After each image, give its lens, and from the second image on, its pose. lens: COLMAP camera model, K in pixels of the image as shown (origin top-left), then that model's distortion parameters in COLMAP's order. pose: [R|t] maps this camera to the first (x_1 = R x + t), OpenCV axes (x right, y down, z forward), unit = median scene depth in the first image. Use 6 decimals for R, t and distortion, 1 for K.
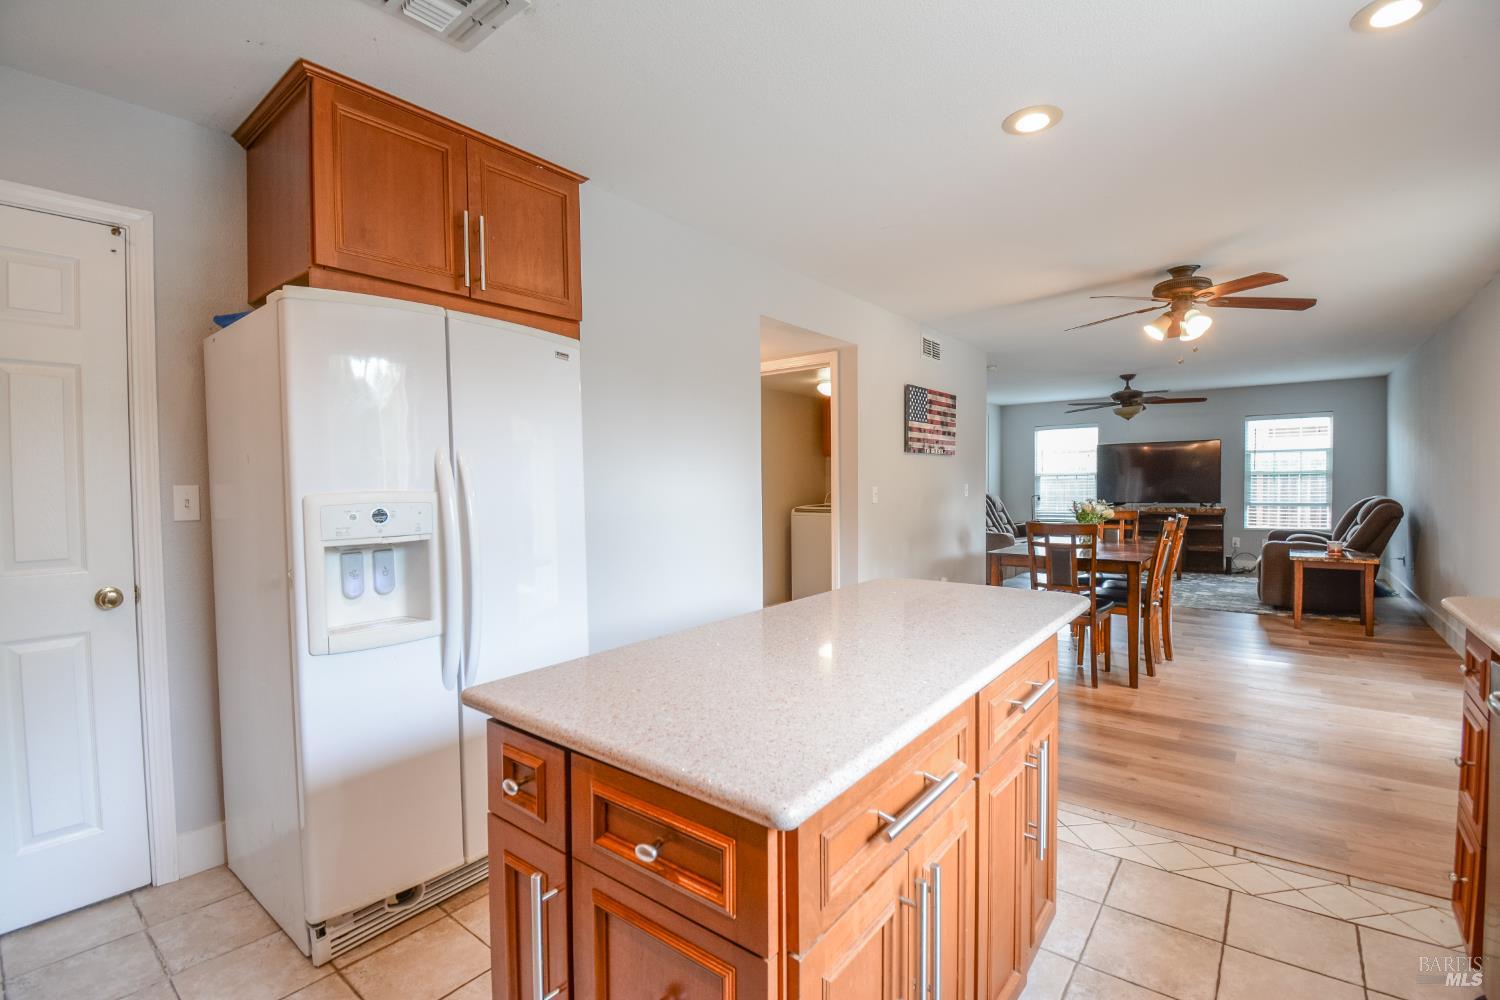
lens RADIAL K [[661.2, 0, 750.0], [0, 661.2, 503.6], [0, 0, 1]] dist [0.012076, -0.023606]
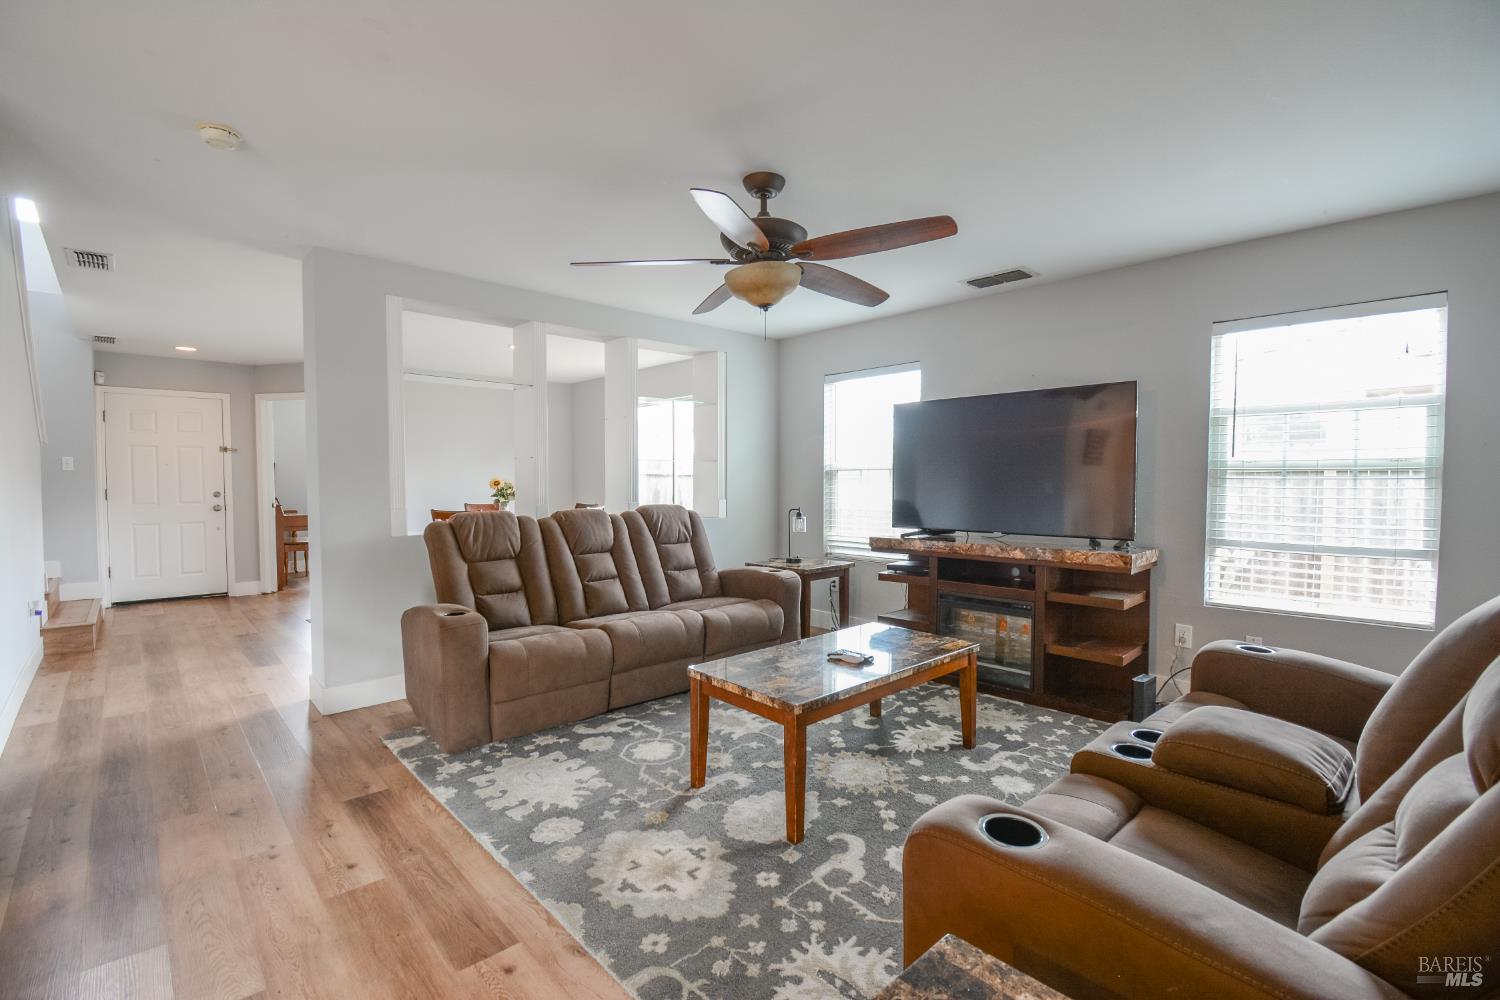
lens RADIAL K [[661.2, 0, 750.0], [0, 661.2, 503.6], [0, 0, 1]] dist [0.012076, -0.023606]
pose [[0.989687, 0.014780, -0.142485, 0.889861], [-0.013898, 0.999878, 0.007187, -0.037478], [0.142573, -0.005132, 0.989771, 0.943370]]
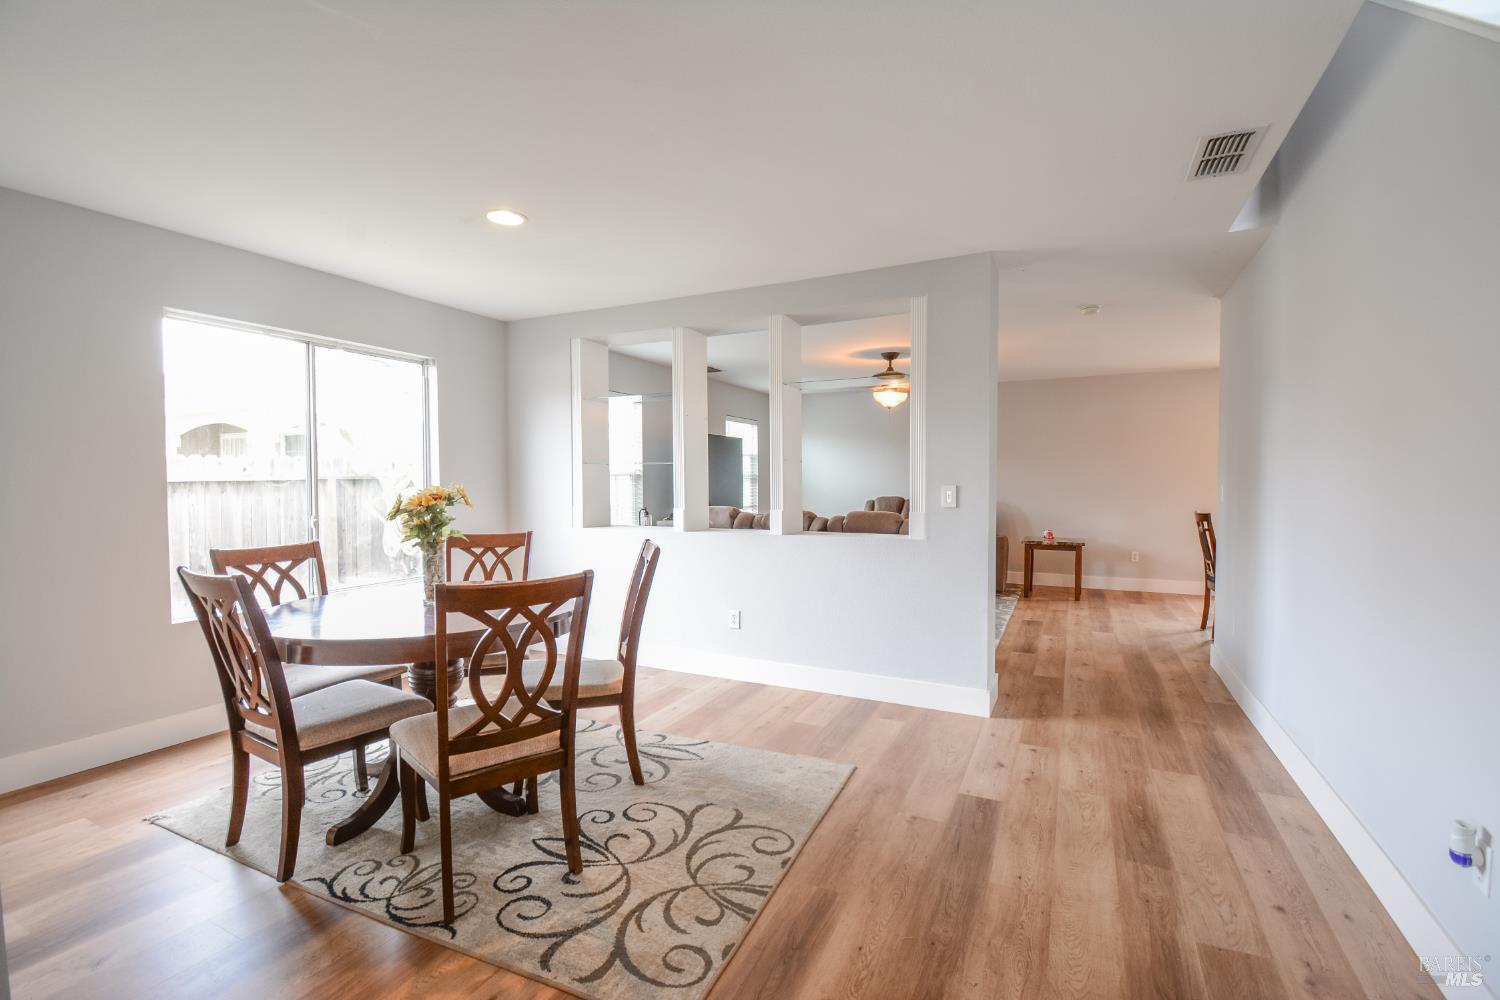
lens RADIAL K [[662.9, 0, 726.2], [0, 662.9, 523.1], [0, 0, 1]] dist [0.012027, -0.000129]
pose [[-0.185877, -0.060011, 0.980739, -0.275022], [0.031473, 0.997257, 0.066987, -0.069675], [-0.982069, 0.043318, -0.183479, 1.952576]]
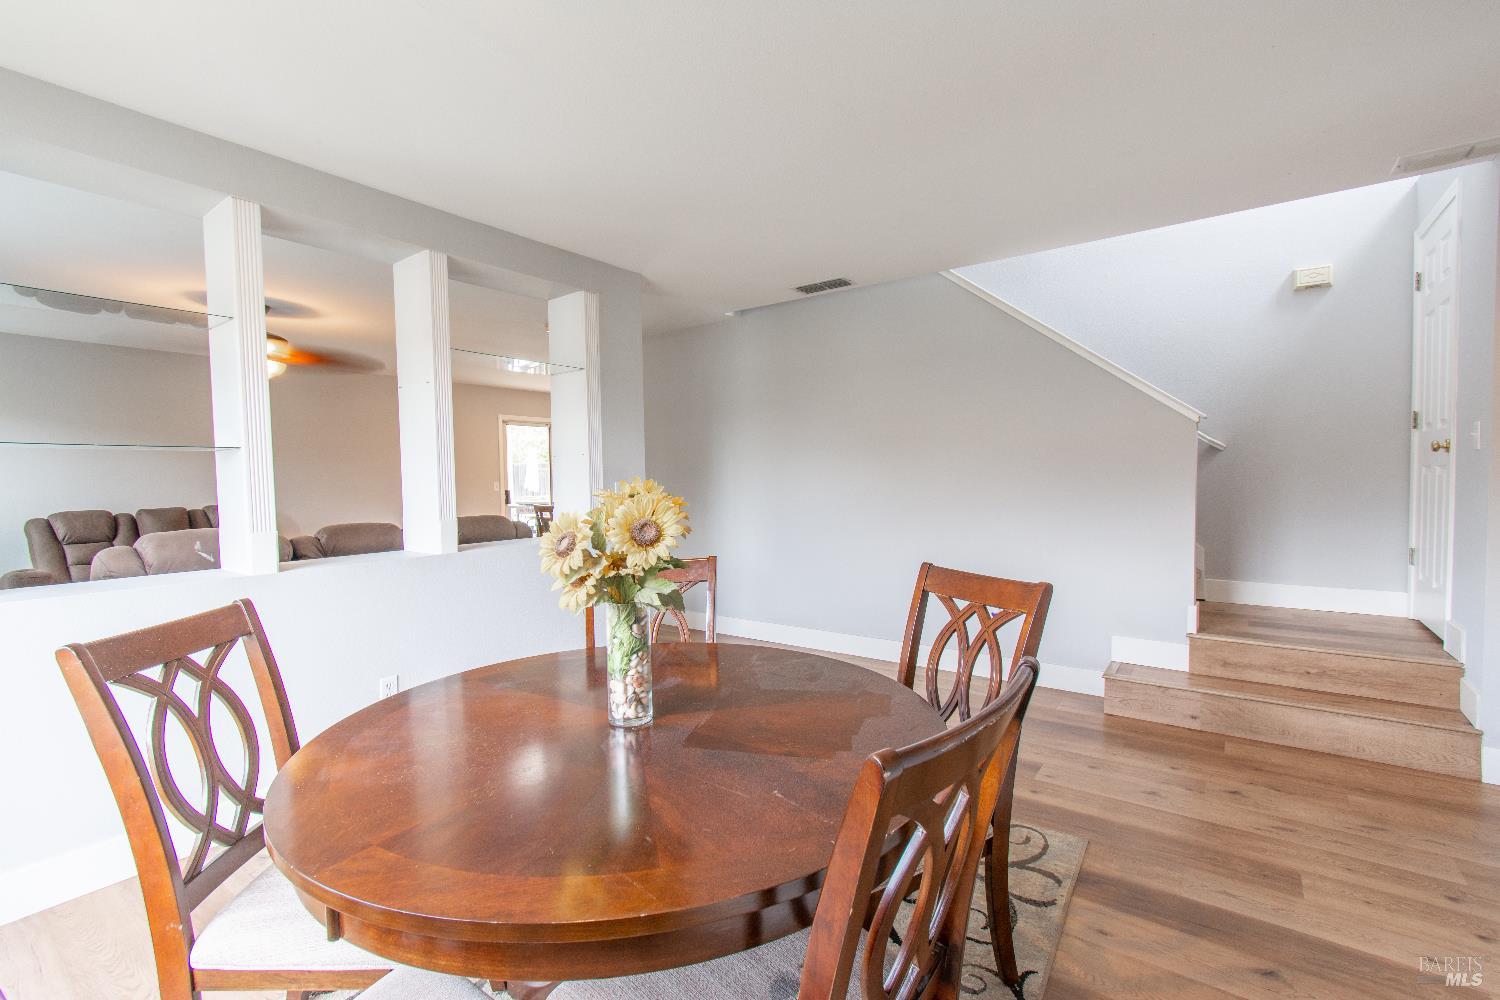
lens RADIAL K [[674.4, 0, 759.3], [0, 674.4, 499.3], [0, 0, 1]] dist [0.000939, 0.000125]
pose [[-0.999103, 0.024742, -0.034367, 0.226088], [0.022211, 0.997145, 0.072164, -0.083519], [0.036054, 0.071336, -0.996801, 2.342713]]
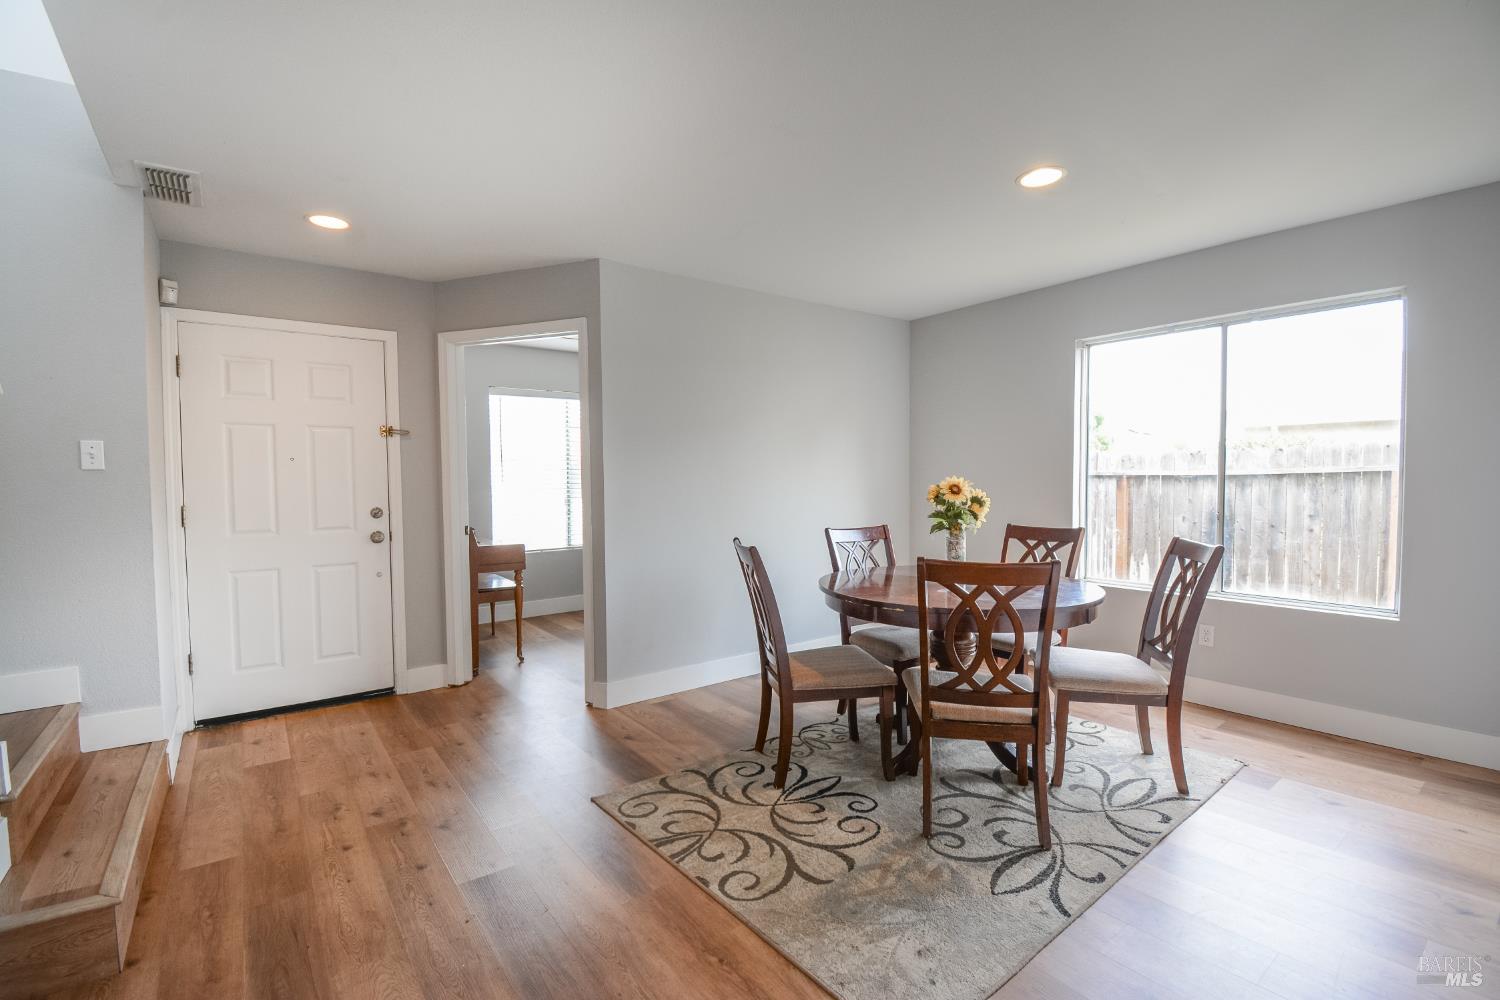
lens RADIAL K [[661.2, 0, 750.0], [0, 661.2, 503.6], [0, 0, 1]] dist [0.012076, -0.023606]
pose [[0.968703, 0.008476, -0.248079, 0.236106], [-0.006711, 0.999946, 0.007958, -0.050143], [0.248133, -0.006044, 0.968707, 1.483396]]
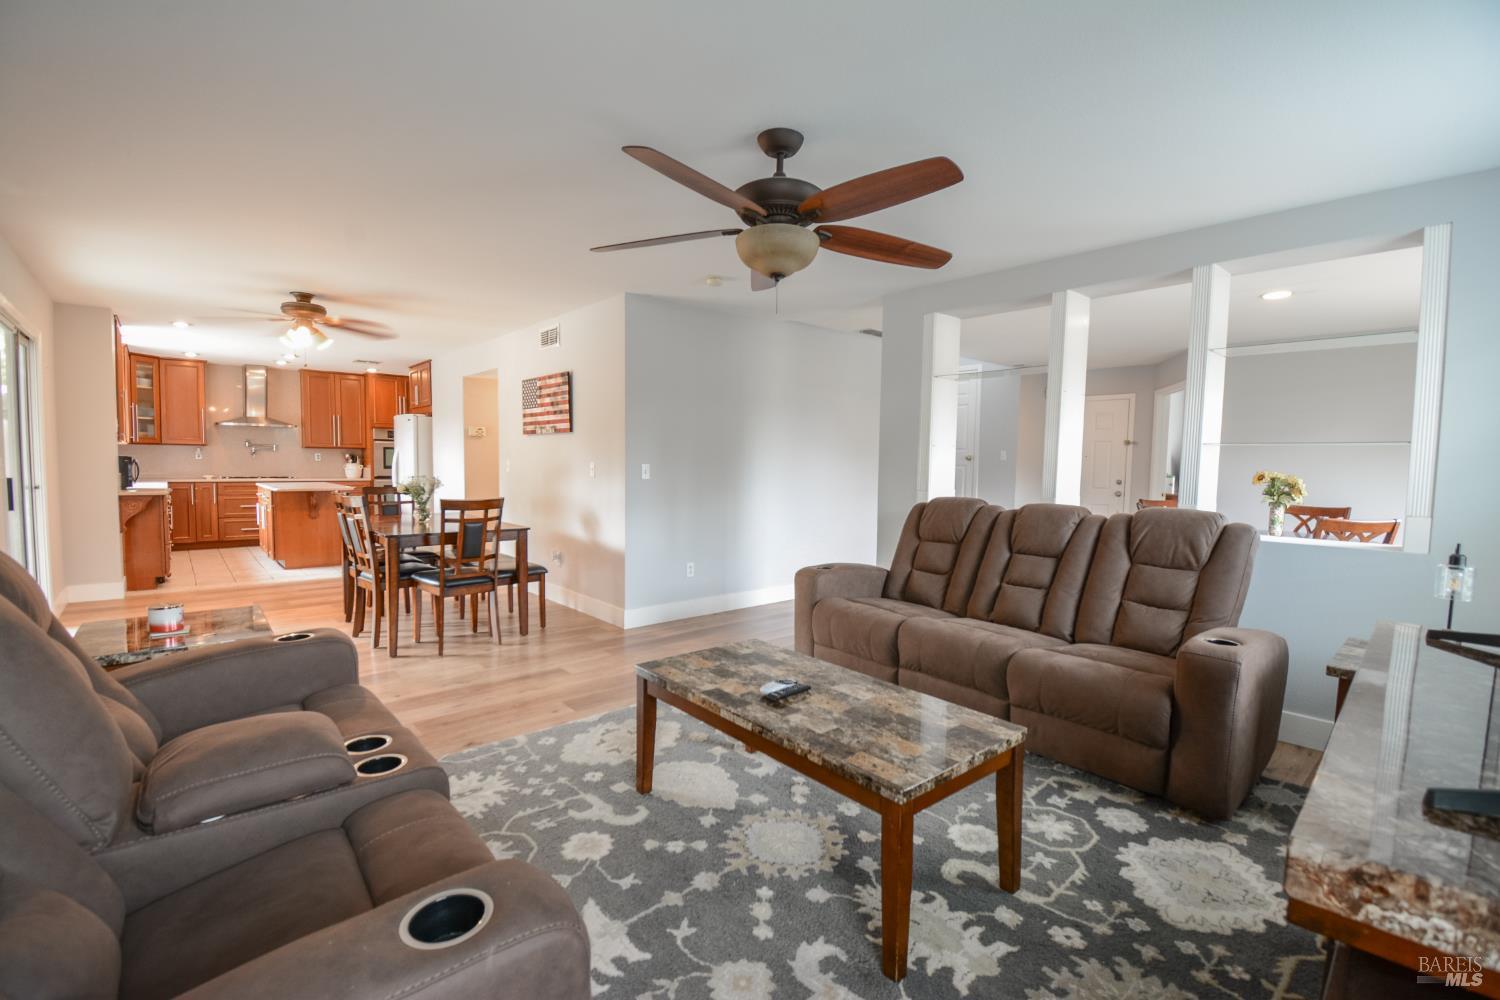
lens RADIAL K [[661.2, 0, 750.0], [0, 661.2, 503.6], [0, 0, 1]] dist [0.012076, -0.023606]
pose [[-0.177591, 0.069490, -0.981648, 1.301402], [-0.048091, 0.995699, 0.079185, -0.061876], [0.982929, 0.061271, -0.173485, 1.521779]]
